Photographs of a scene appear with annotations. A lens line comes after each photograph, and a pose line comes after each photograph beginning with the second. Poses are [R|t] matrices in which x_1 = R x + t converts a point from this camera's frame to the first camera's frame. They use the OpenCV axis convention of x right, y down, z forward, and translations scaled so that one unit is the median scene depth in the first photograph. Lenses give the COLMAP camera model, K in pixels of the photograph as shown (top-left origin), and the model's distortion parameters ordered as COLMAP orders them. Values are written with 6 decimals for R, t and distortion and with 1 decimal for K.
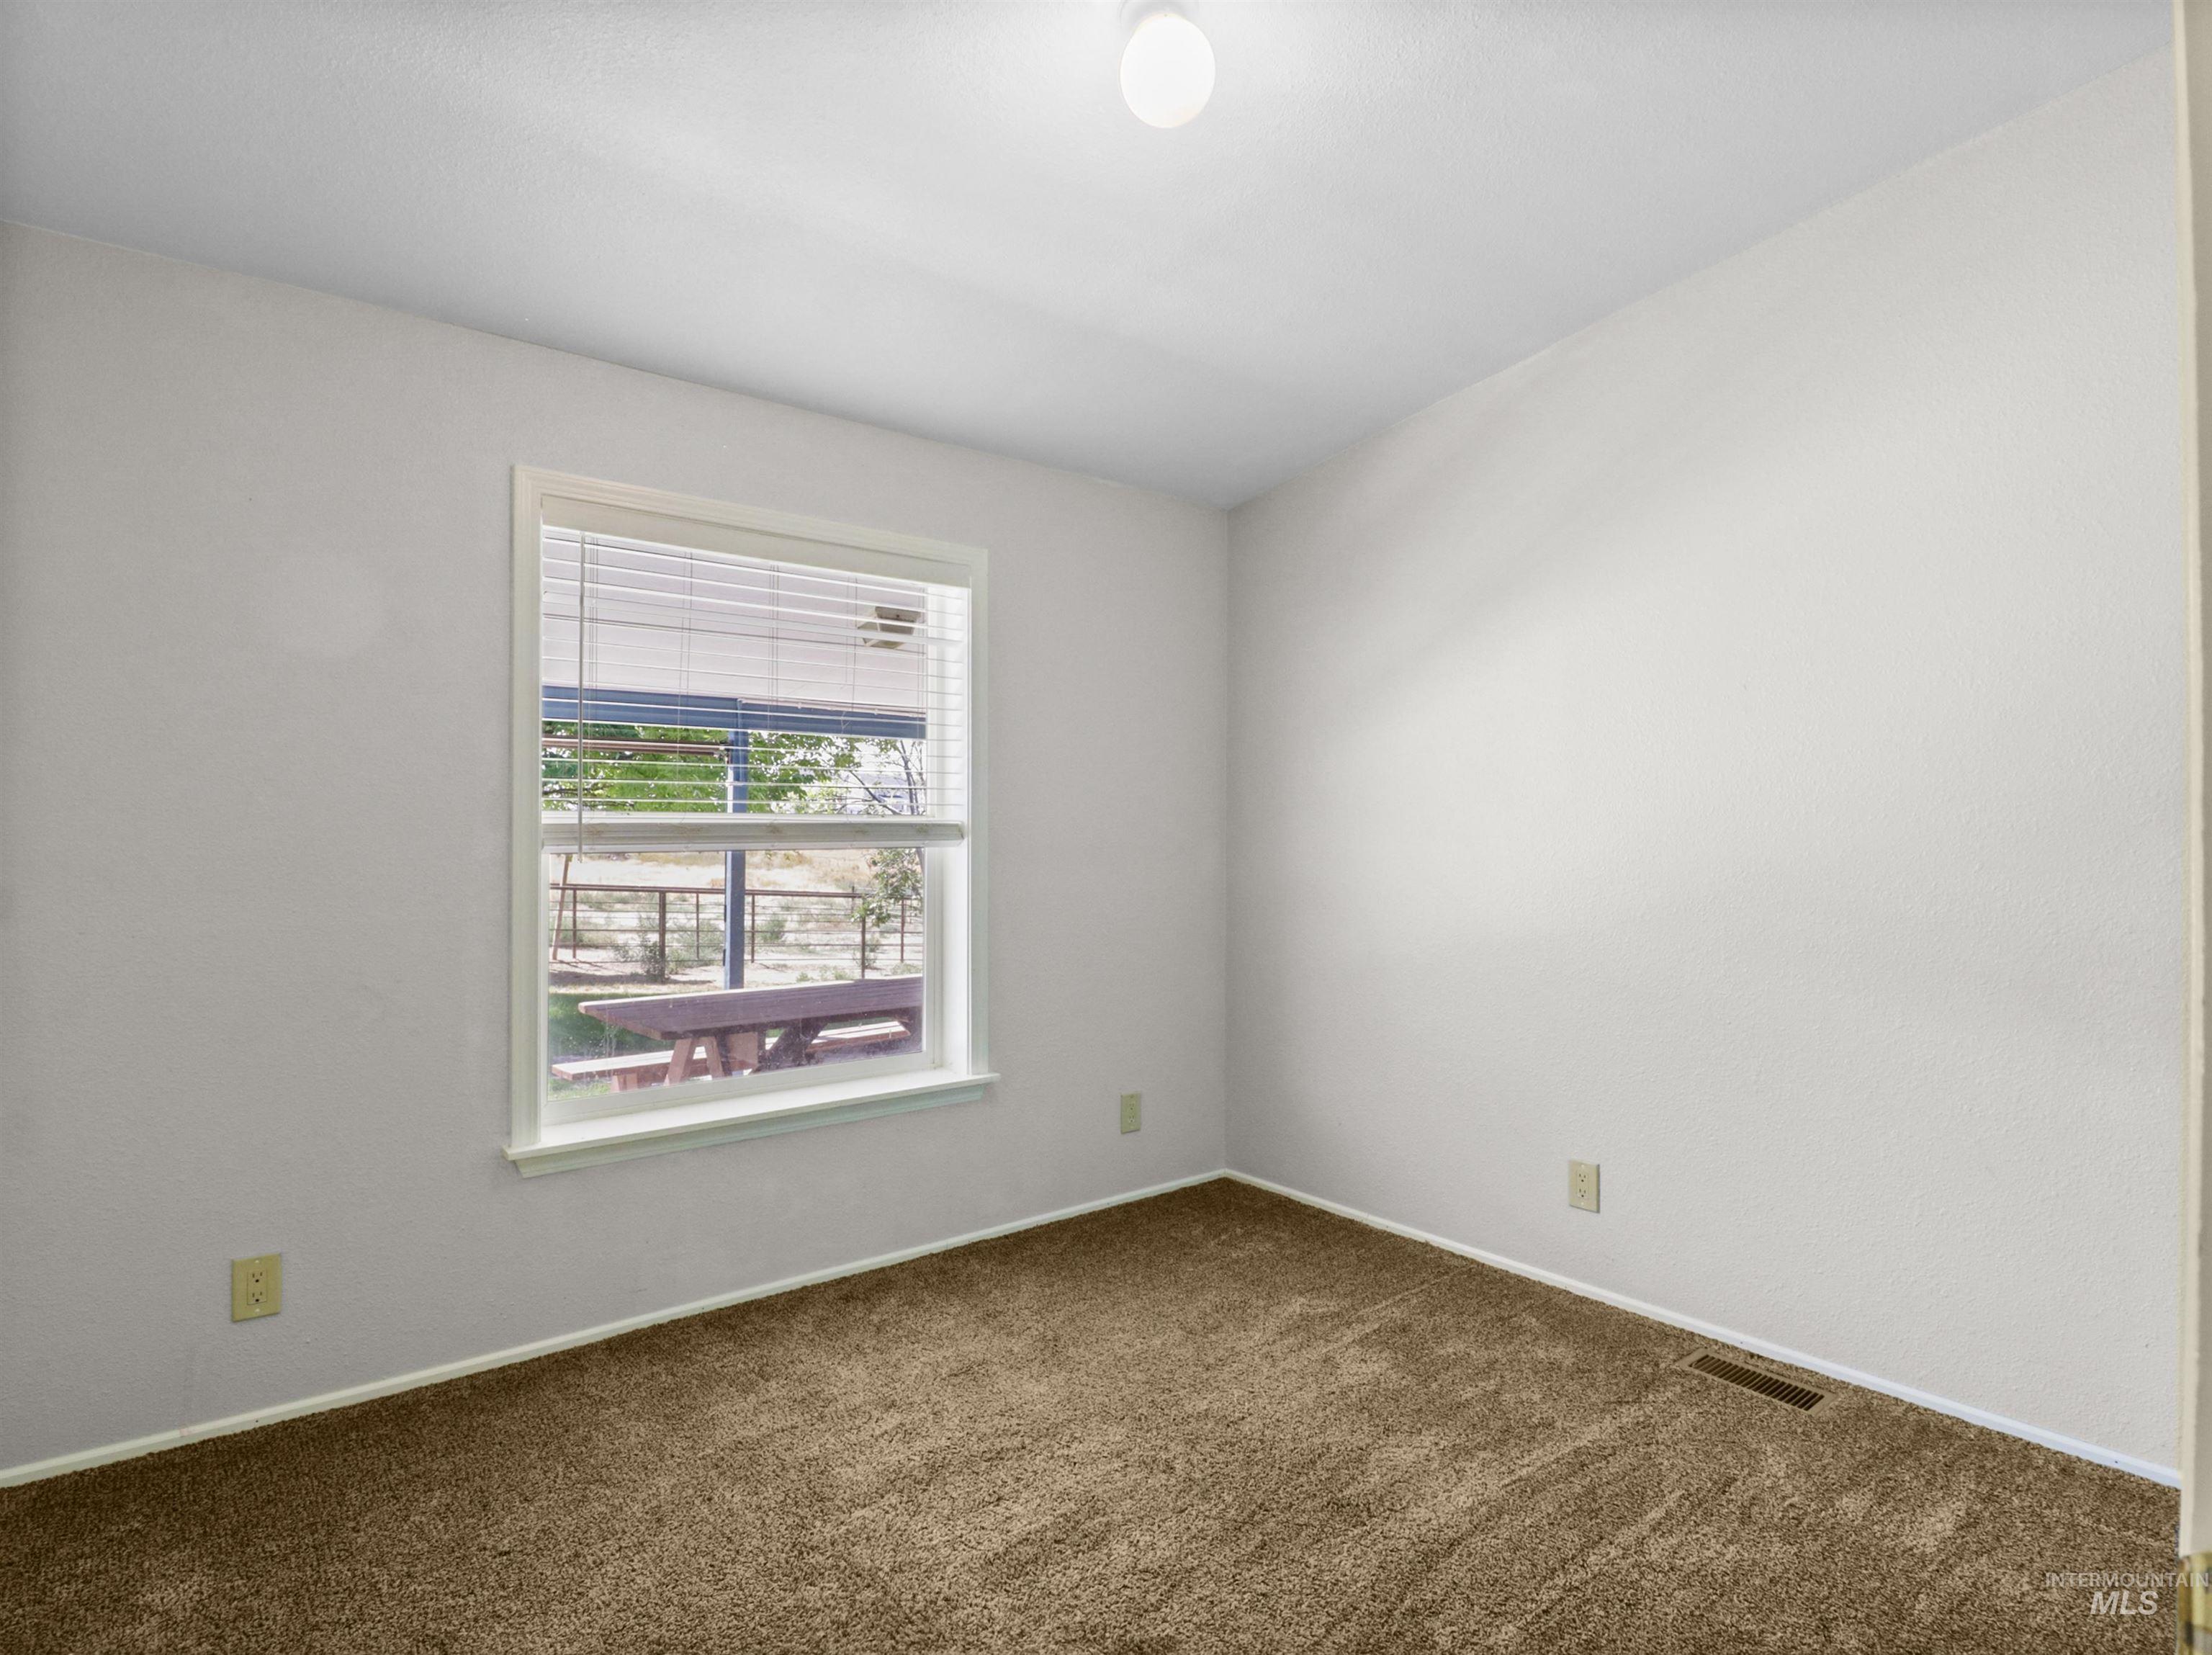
lens RADIAL K [[1166.7, 0, 1102.3], [0, 1166.7, 835.9], [0, 0, 1]] dist [-0.025141, -0.001678]
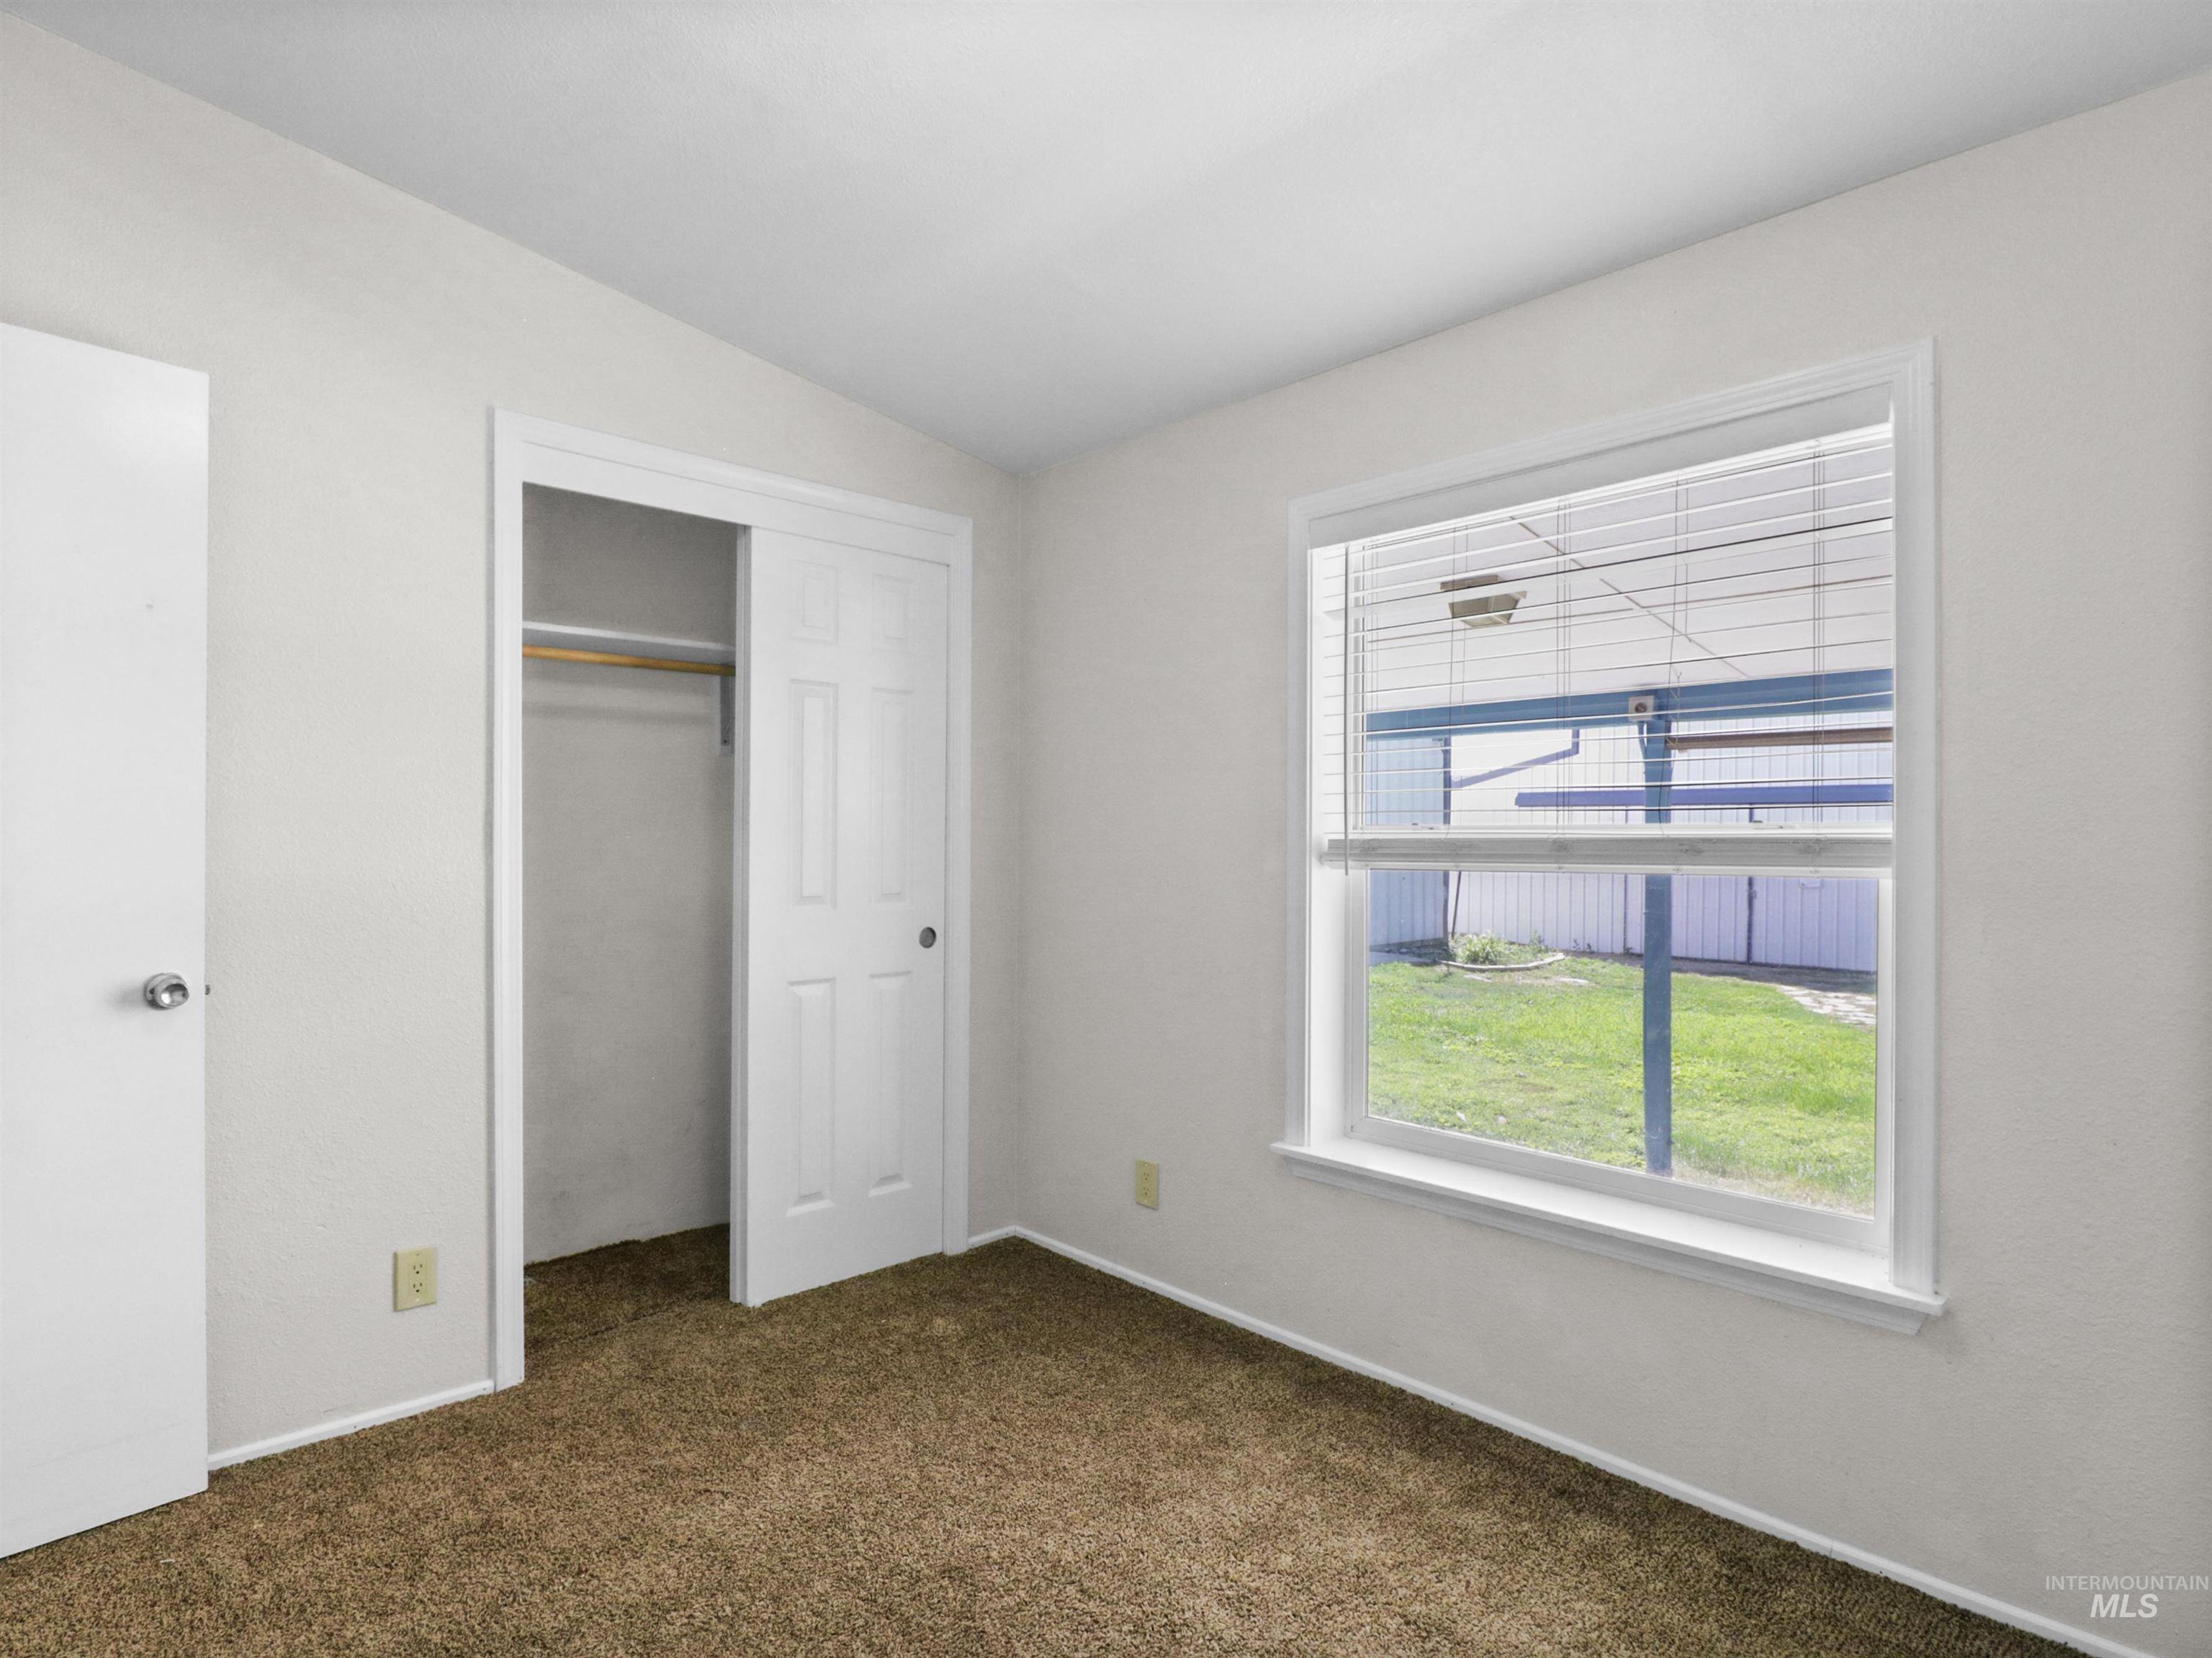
lens RADIAL K [[1166.5, 0, 1102.3], [0, 1166.5, 837.4], [0, 0, 1]] dist [-0.025141, -0.001678]
pose [[0.044340, -0.004101, -0.999008, 0.548435], [-0.005386, 0.999976, -0.004344, -0.007729], [0.999002, 0.005573, 0.044317, 0.768967]]
